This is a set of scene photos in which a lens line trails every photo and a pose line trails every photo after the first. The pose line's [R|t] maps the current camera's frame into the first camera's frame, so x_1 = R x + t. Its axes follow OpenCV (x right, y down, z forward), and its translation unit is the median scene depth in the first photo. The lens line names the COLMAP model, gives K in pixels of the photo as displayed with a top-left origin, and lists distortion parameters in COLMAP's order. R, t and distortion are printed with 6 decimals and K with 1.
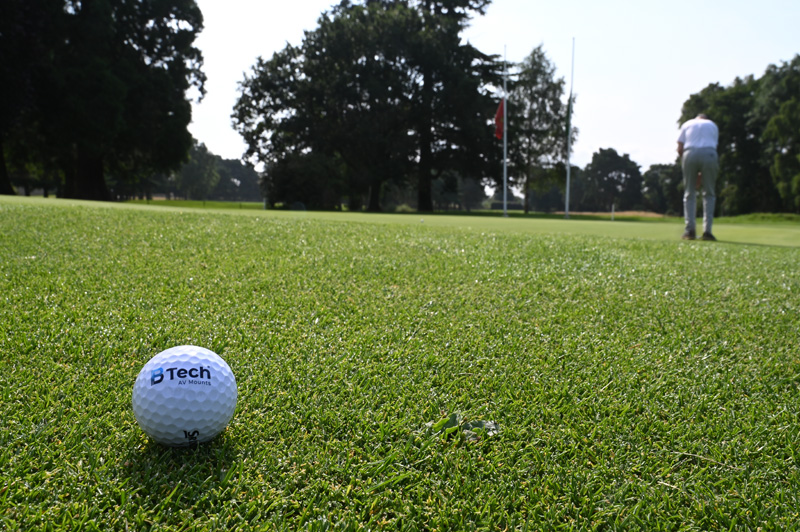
lens RADIAL K [[724.7, 0, 401.8], [0, 724.7, 265.6], [0, 0, 1]] dist [-0.011616, -0.005311]
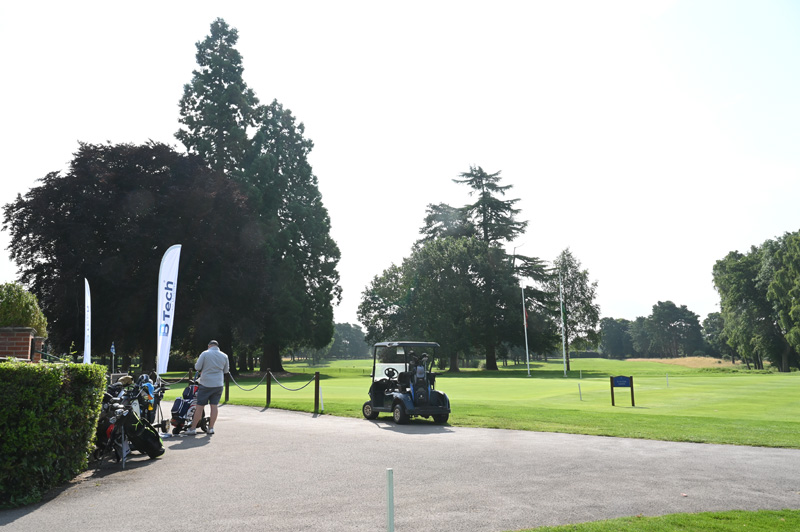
lens RADIAL K [[651.1, 0, 398.8], [0, 651.1, 262.0], [0, 0, 1]] dist [-0.011476, -0.008965]
pose [[0.989968, -0.053313, -0.130849, 0.033009], [0.022317, 0.973457, -0.227779, 0.004991], [0.139520, 0.222573, 0.964881, -0.300810]]
